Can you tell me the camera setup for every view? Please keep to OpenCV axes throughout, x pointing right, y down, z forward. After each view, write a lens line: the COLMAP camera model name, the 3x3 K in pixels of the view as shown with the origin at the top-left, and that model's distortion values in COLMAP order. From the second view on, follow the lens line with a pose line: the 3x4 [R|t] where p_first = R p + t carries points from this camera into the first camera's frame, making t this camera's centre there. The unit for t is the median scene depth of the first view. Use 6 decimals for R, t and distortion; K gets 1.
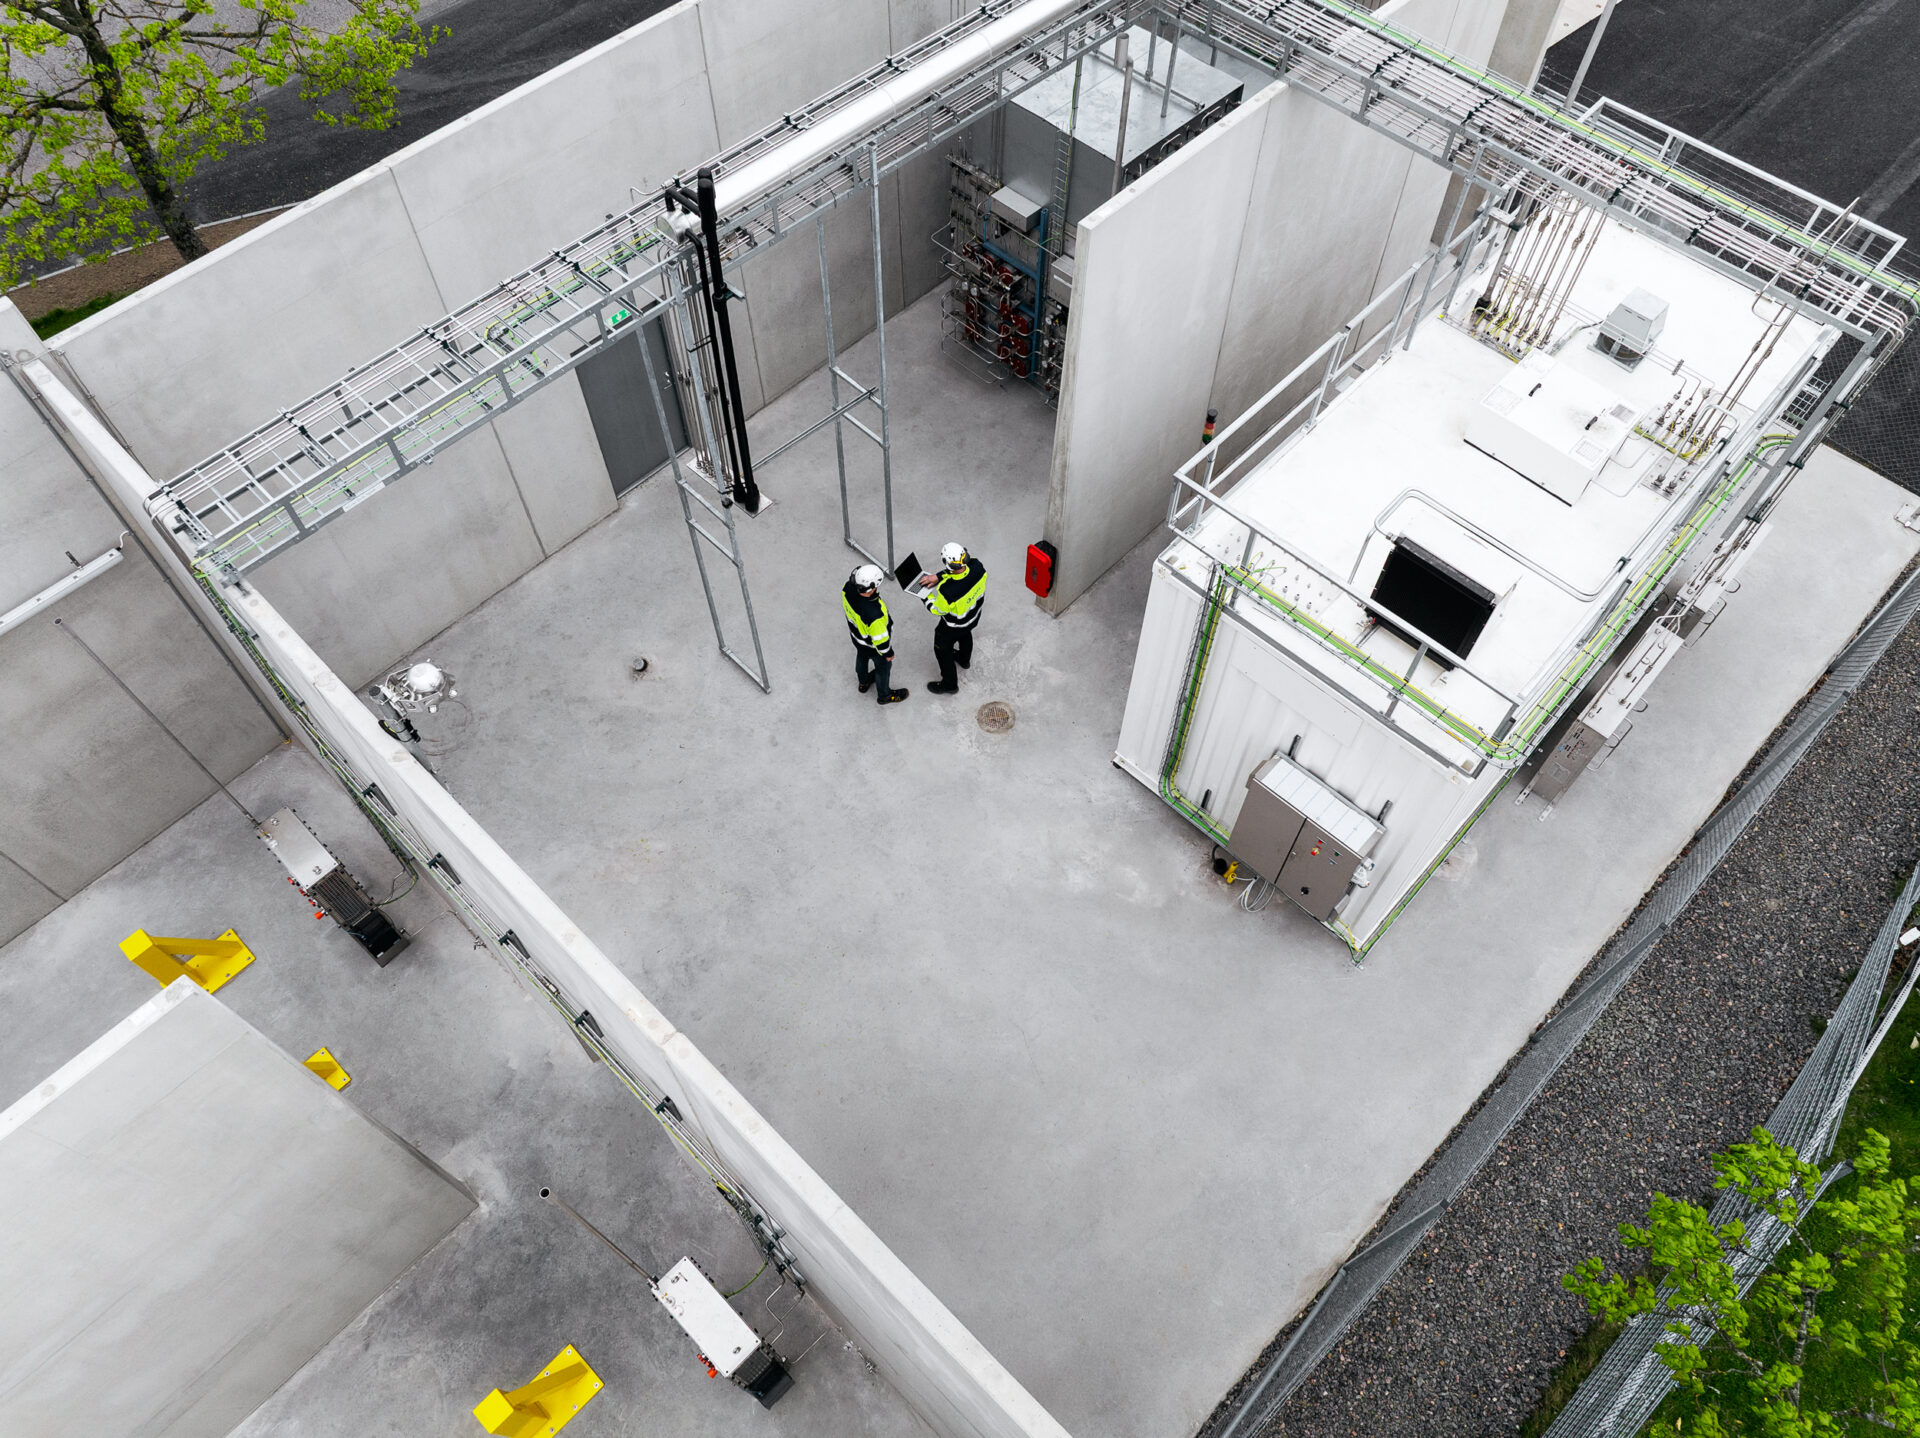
lens RADIAL K [[1351.9, 0, 960.0], [0, 1351.9, 719.0], [0, 0, 1]] dist [-0.065635, 0.036275]
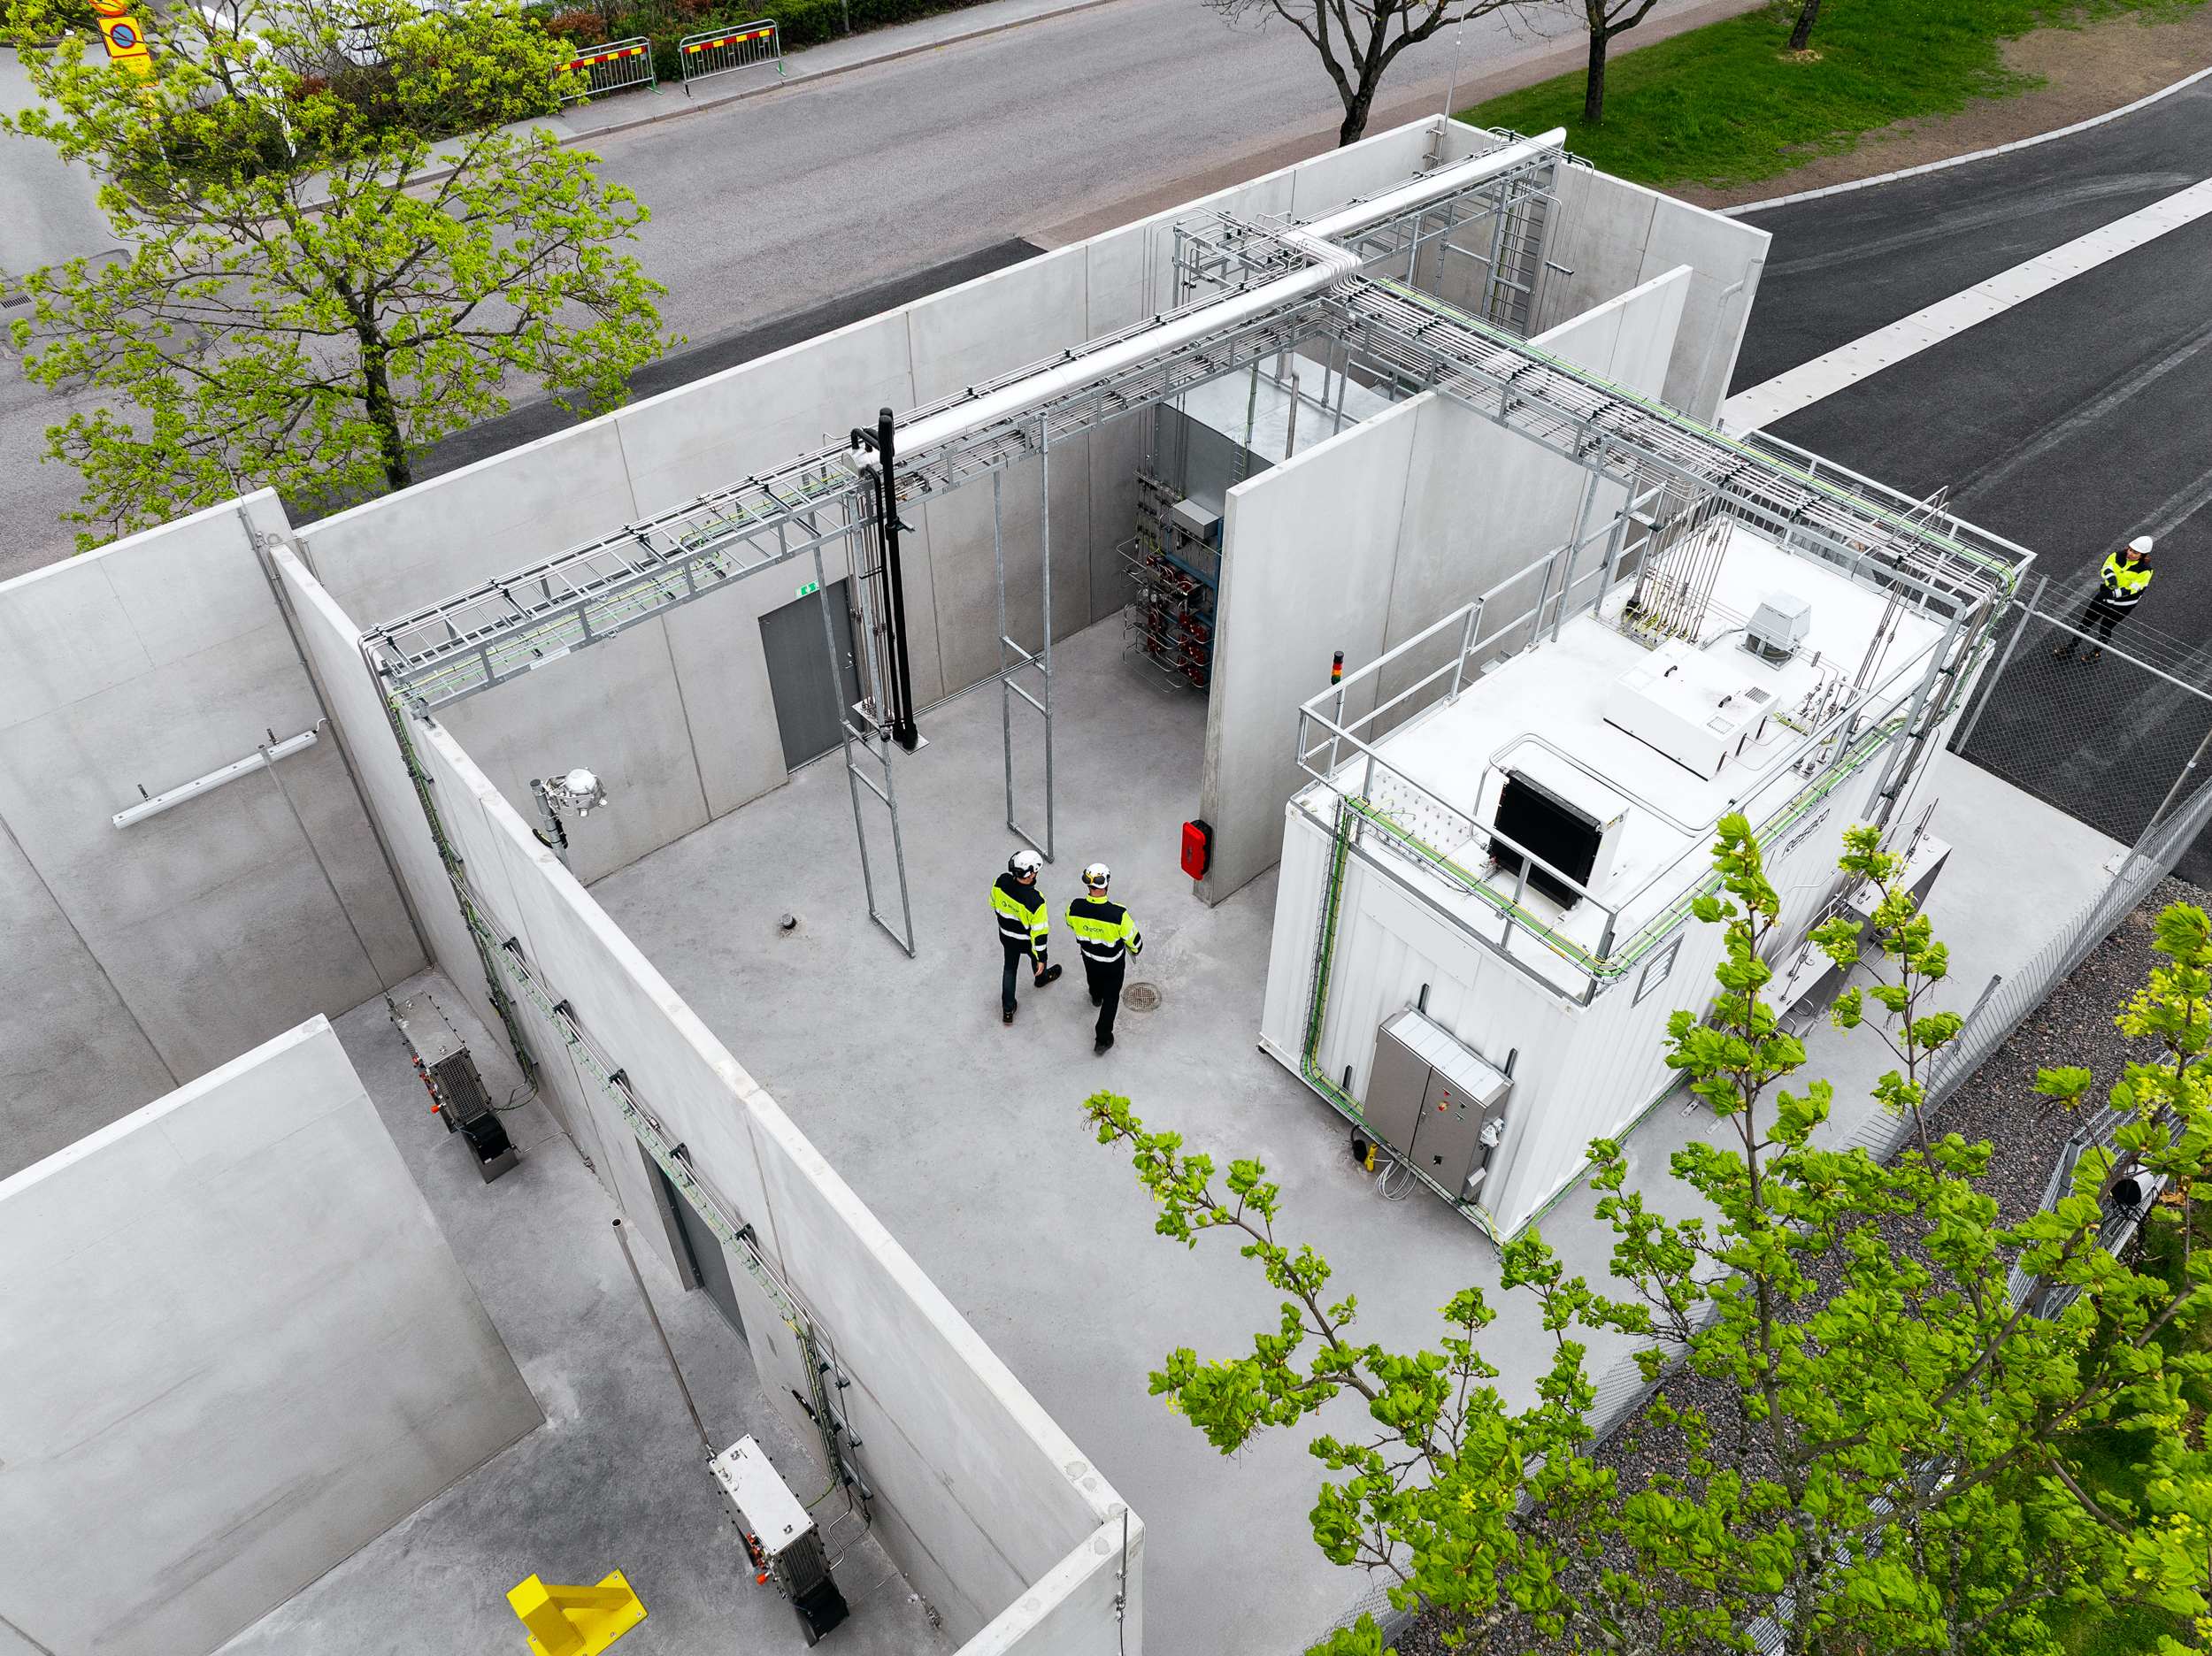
lens RADIAL K [[1557.3, 0, 1106.0], [0, 1557.3, 828.0], [0, 0, 1]] dist [-0.065635, 0.036275]
pose [[0.996236, 0.059758, -0.062786, 0.080489], [-0.073403, 0.966880, -0.244447, 0.196682], [0.046099, 0.248136, 0.967628, -0.145415]]
